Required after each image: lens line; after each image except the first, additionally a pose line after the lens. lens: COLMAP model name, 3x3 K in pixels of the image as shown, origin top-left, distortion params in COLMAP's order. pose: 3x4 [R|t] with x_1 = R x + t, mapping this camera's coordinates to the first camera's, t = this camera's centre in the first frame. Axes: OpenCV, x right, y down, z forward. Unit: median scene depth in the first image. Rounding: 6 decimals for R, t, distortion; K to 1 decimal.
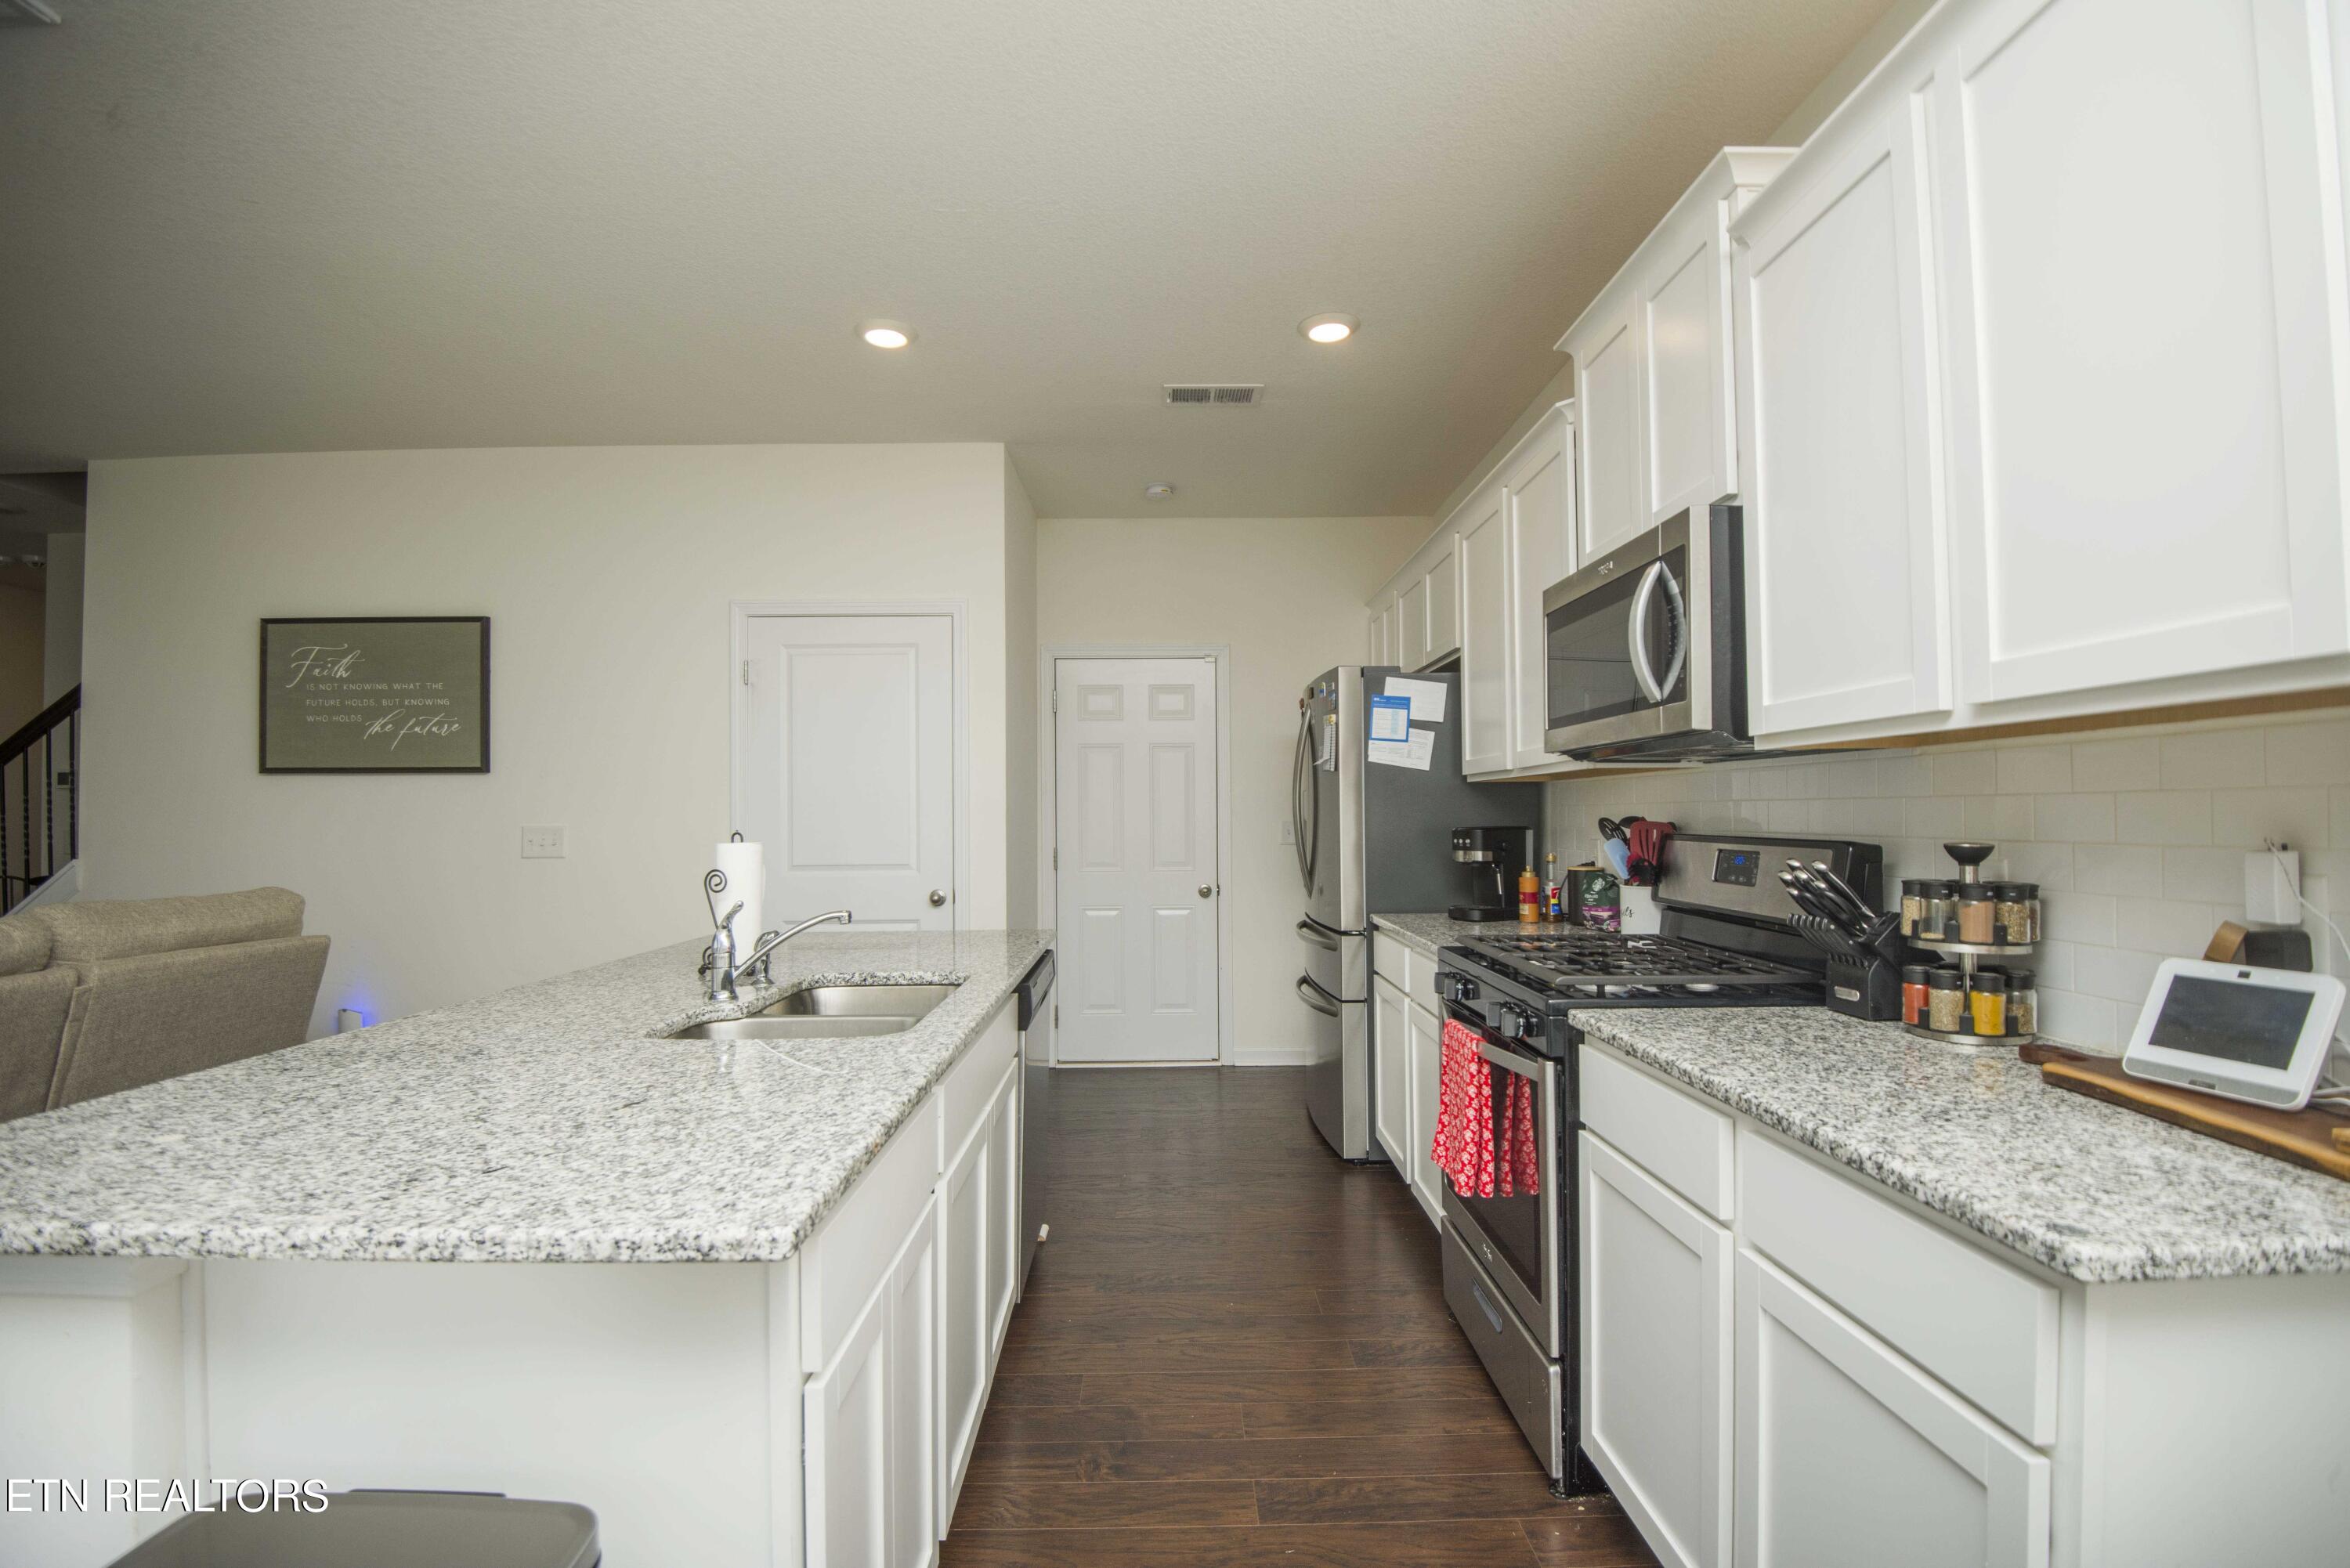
lens RADIAL K [[1066.4, 0, 1172.9], [0, 1066.4, 789.4], [0, 0, 1]] dist [-0.000959, -0.023182]
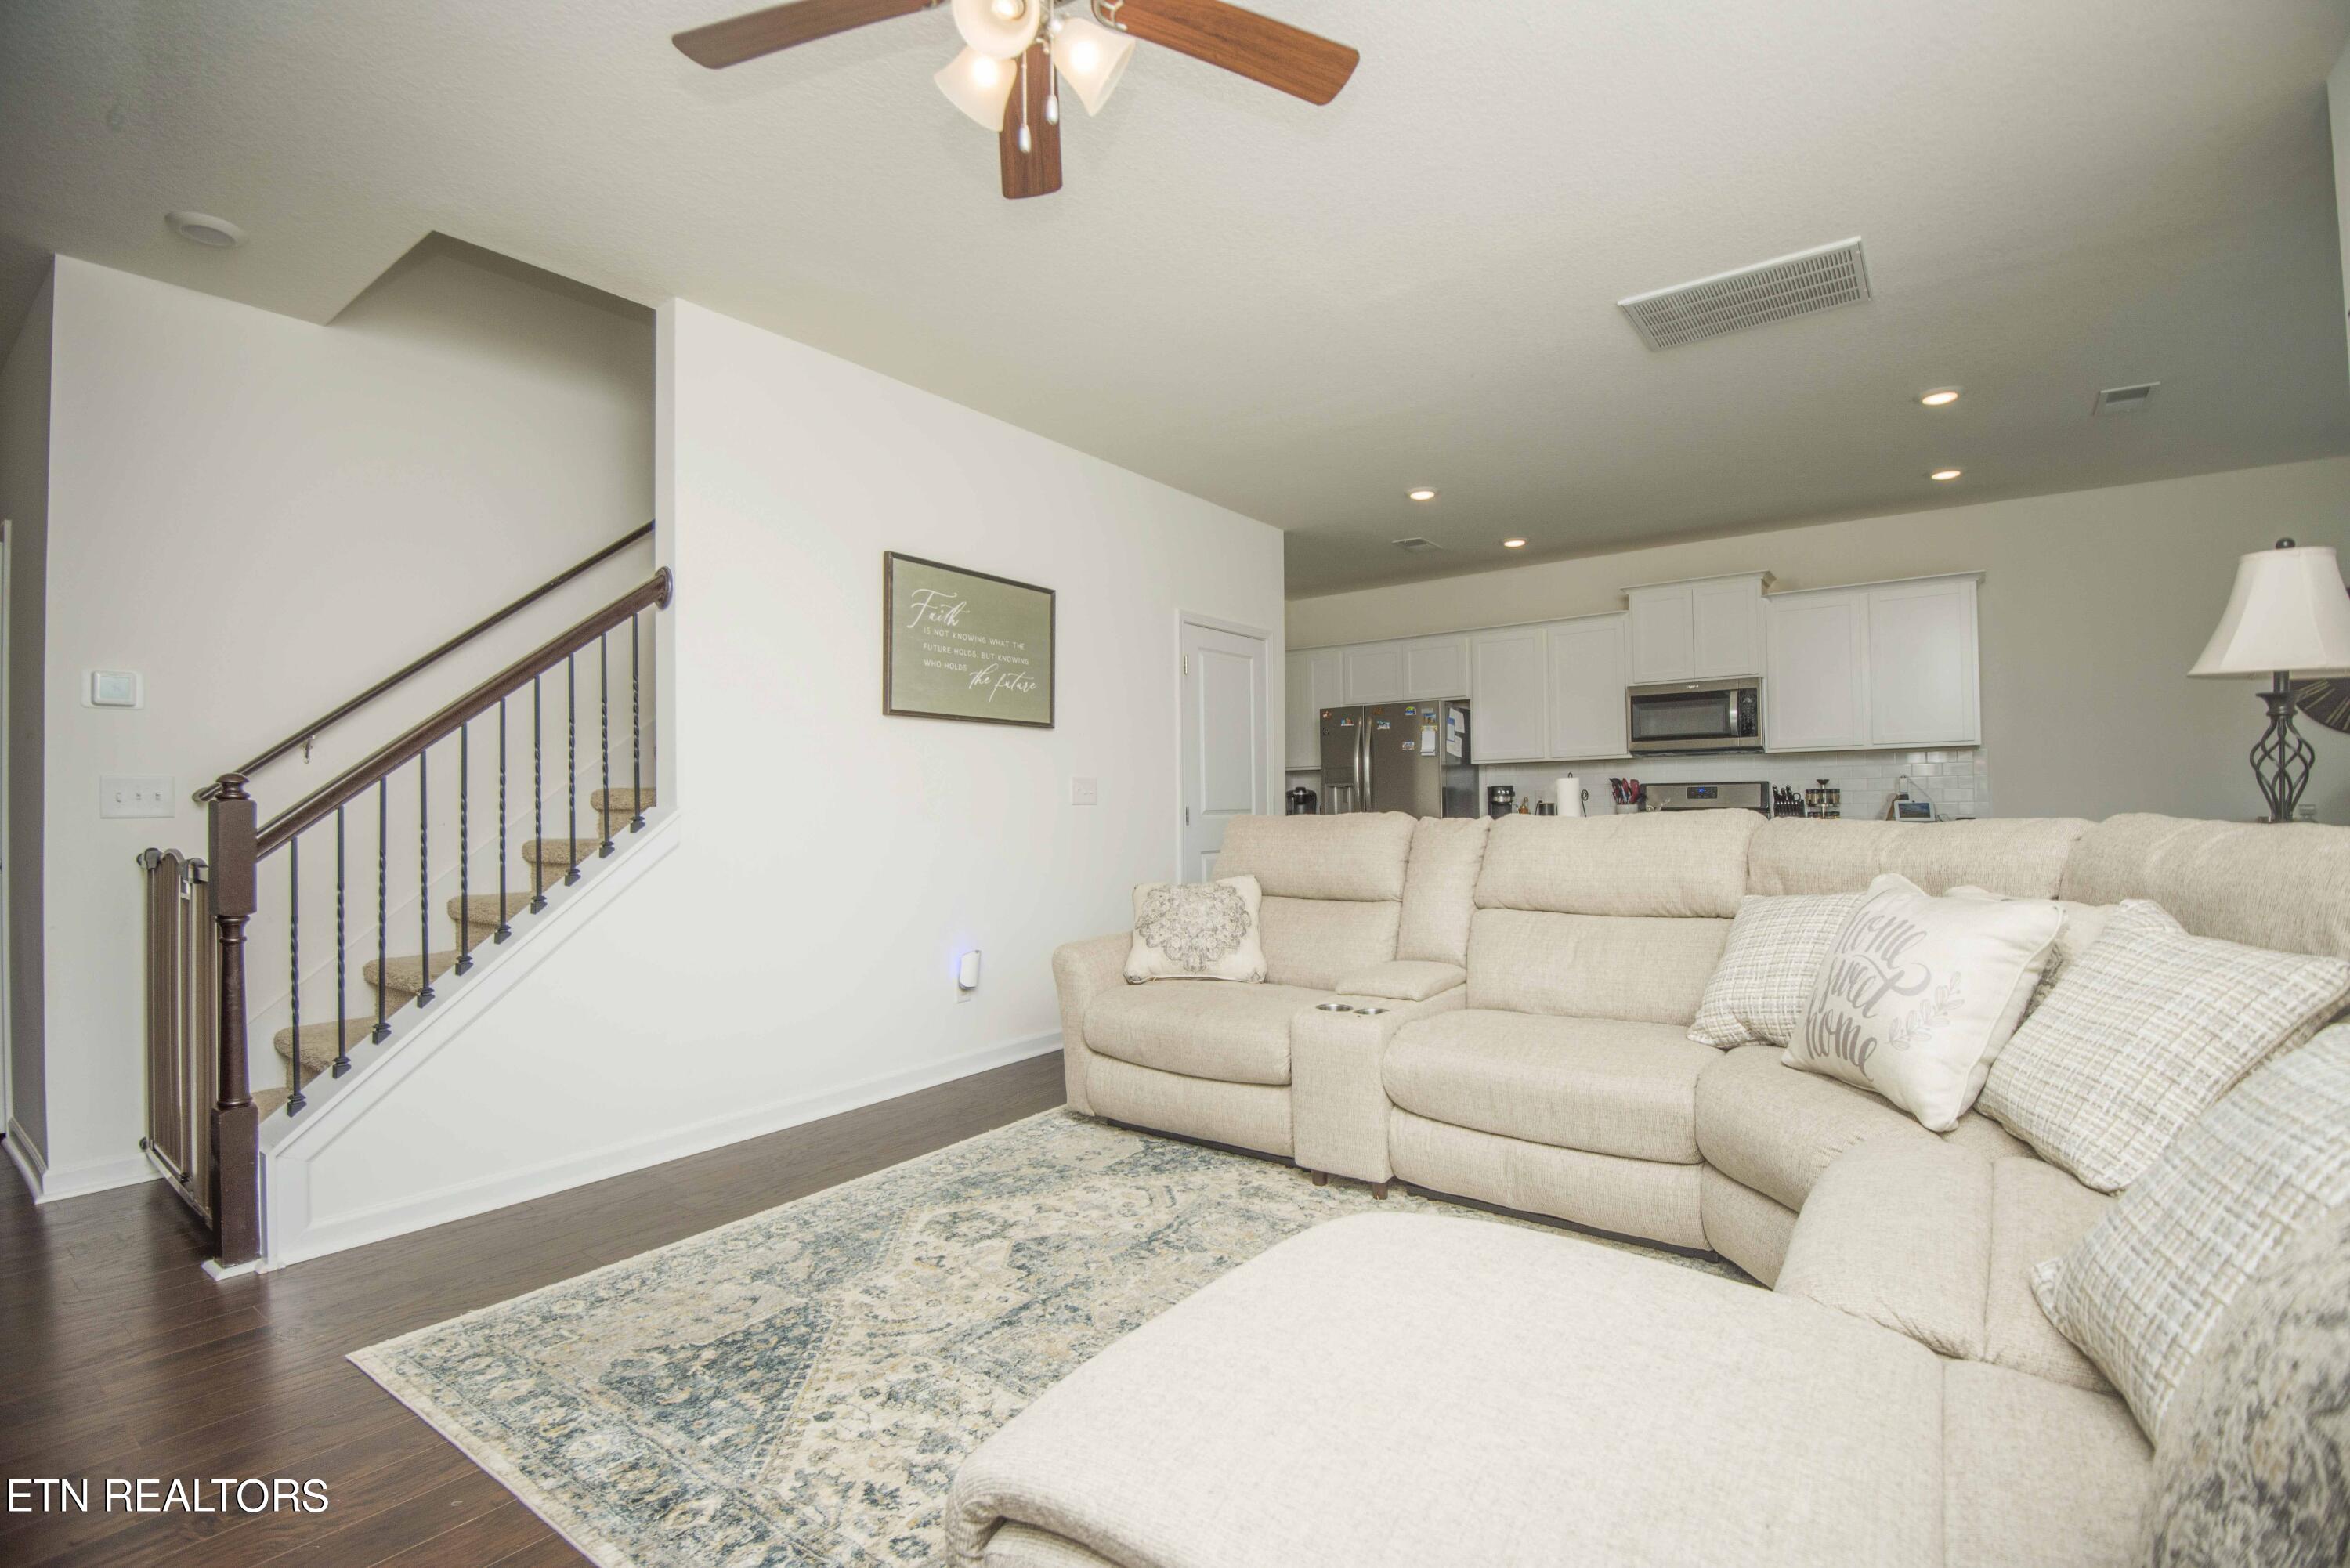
lens RADIAL K [[1066.4, 0, 1172.9], [0, 1066.4, 789.4], [0, 0, 1]] dist [-0.000959, -0.023182]
pose [[0.600268, 0.012984, 0.799694, -1.642440], [-0.010862, 0.999908, -0.008082, 0.062810], [-0.799725, -0.003835, 0.600354, 0.244790]]
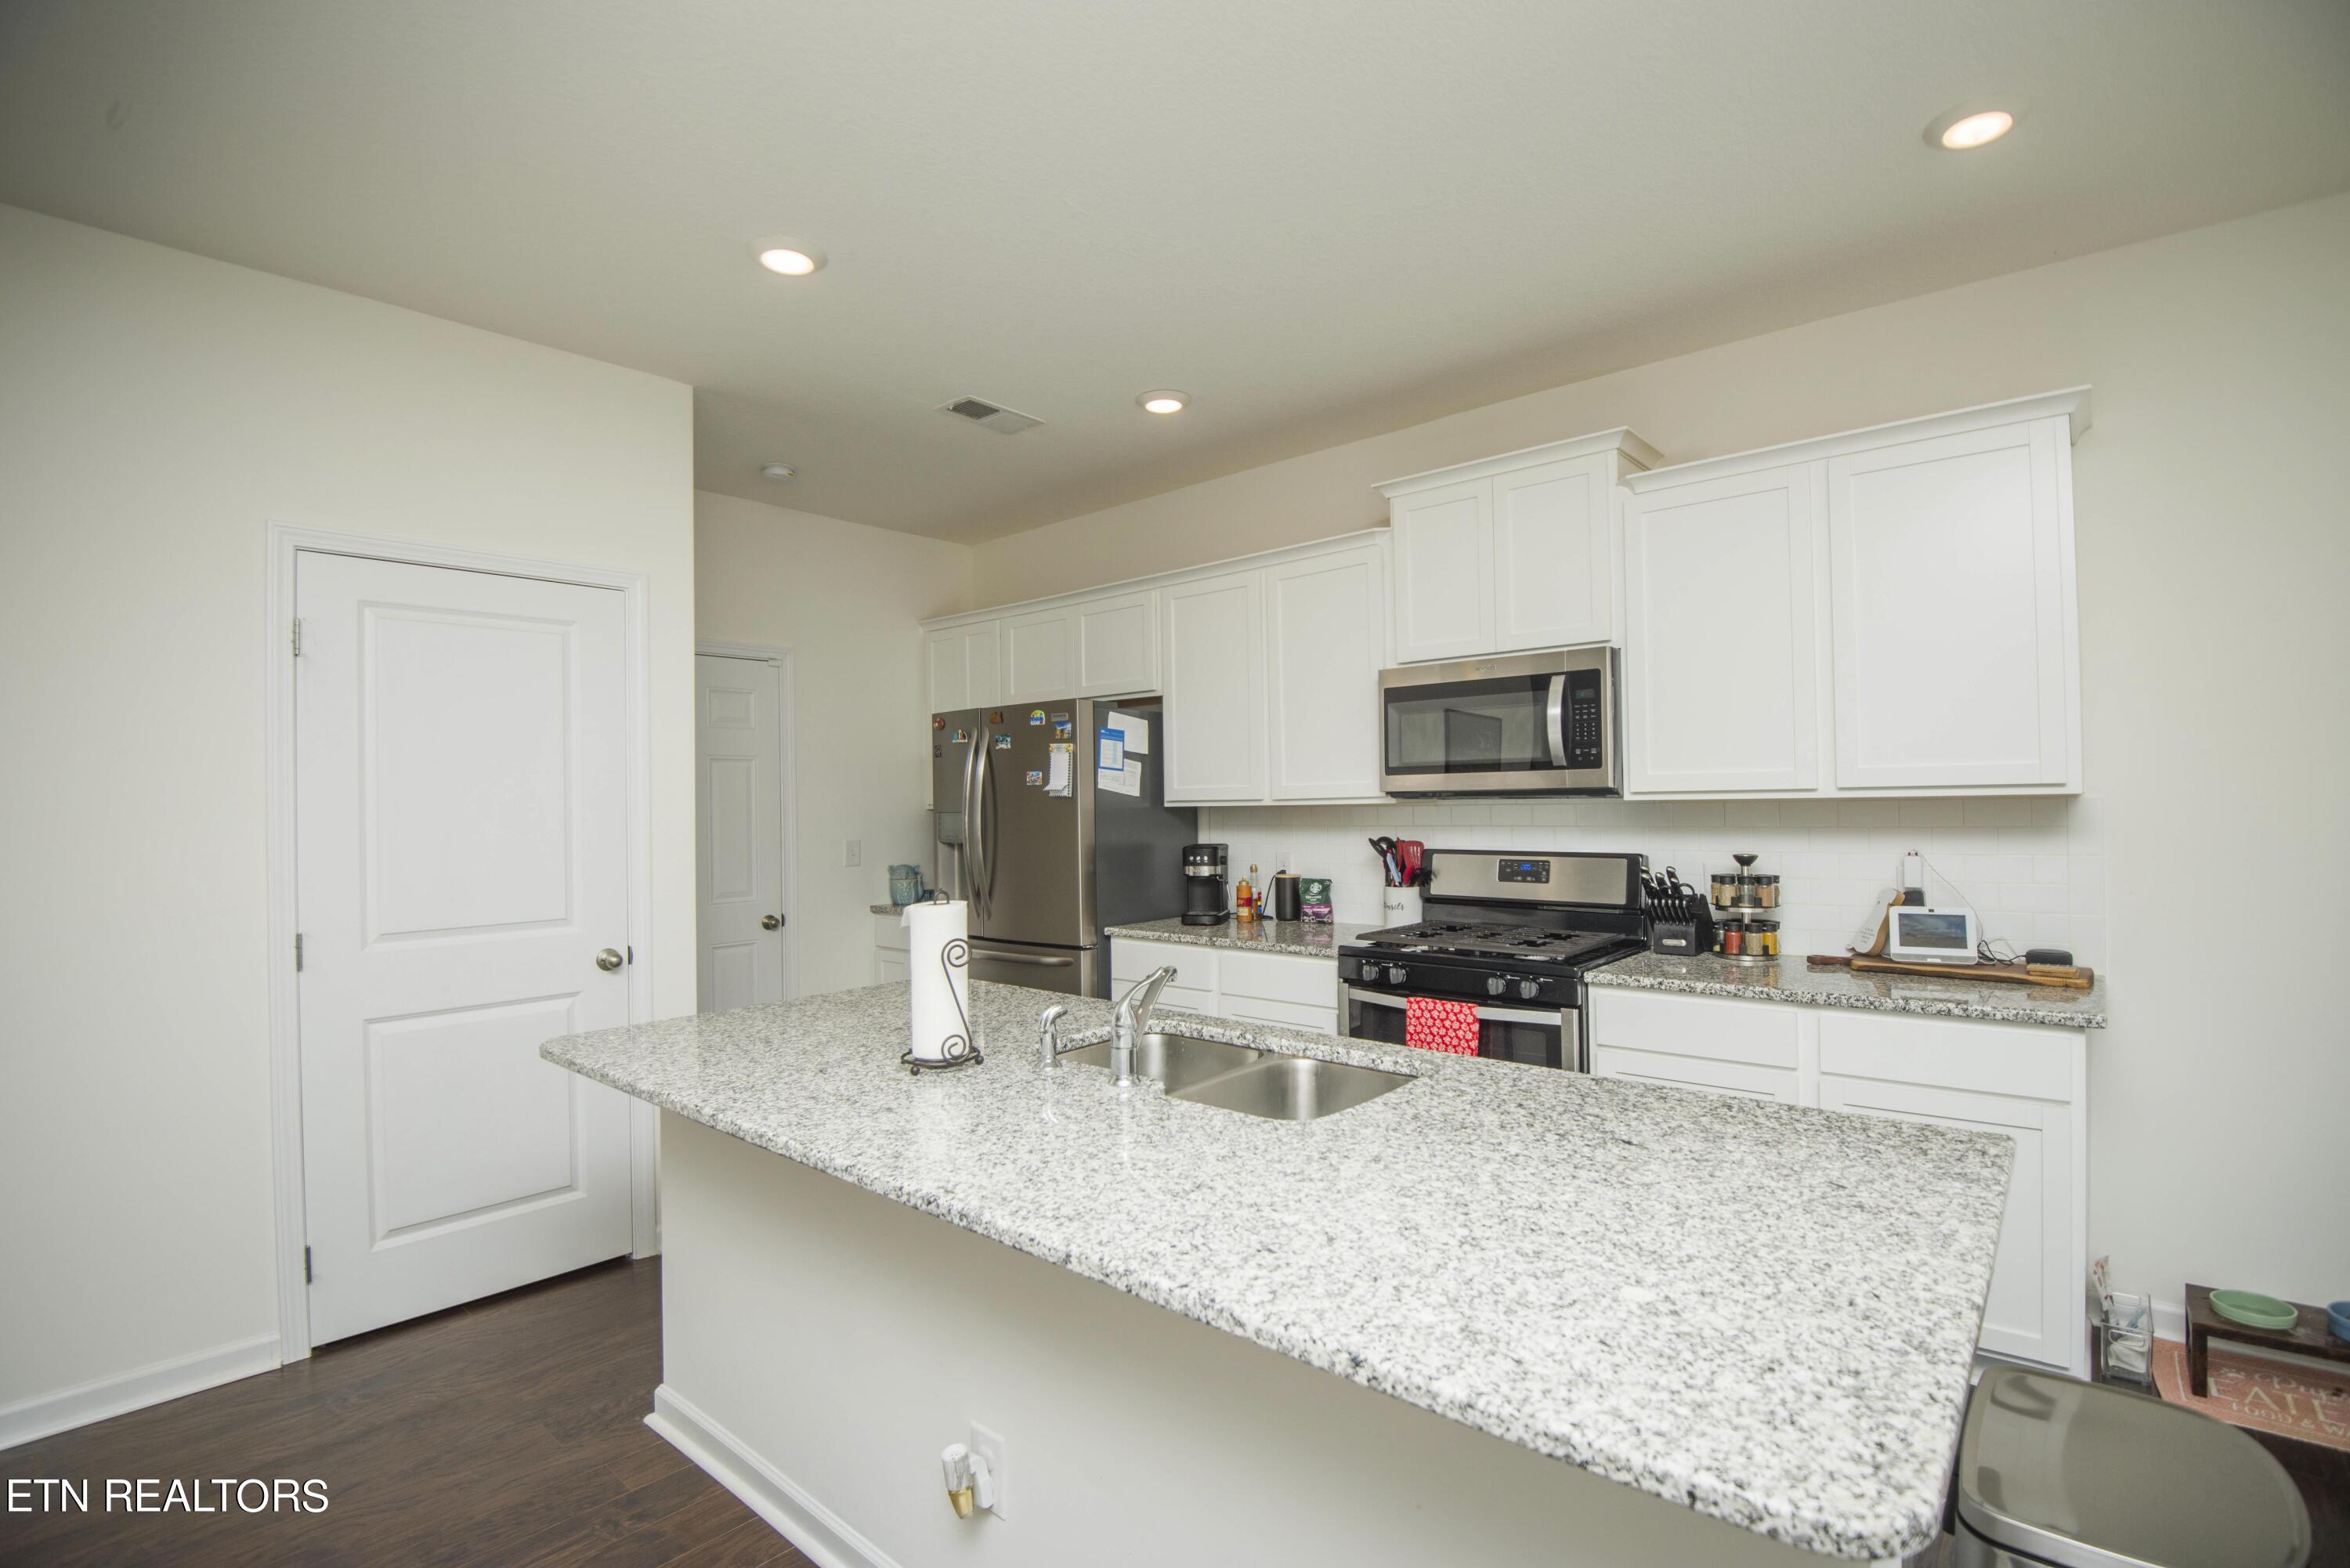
lens RADIAL K [[1066.4, 0, 1172.9], [0, 1066.4, 789.4], [0, 0, 1]] dist [-0.000959, -0.023182]
pose [[0.663513, 0.005201, 0.748147, -0.583848], [-0.007308, 0.999973, -0.000471, -0.024979], [-0.748129, -0.005155, 0.663533, 0.217935]]
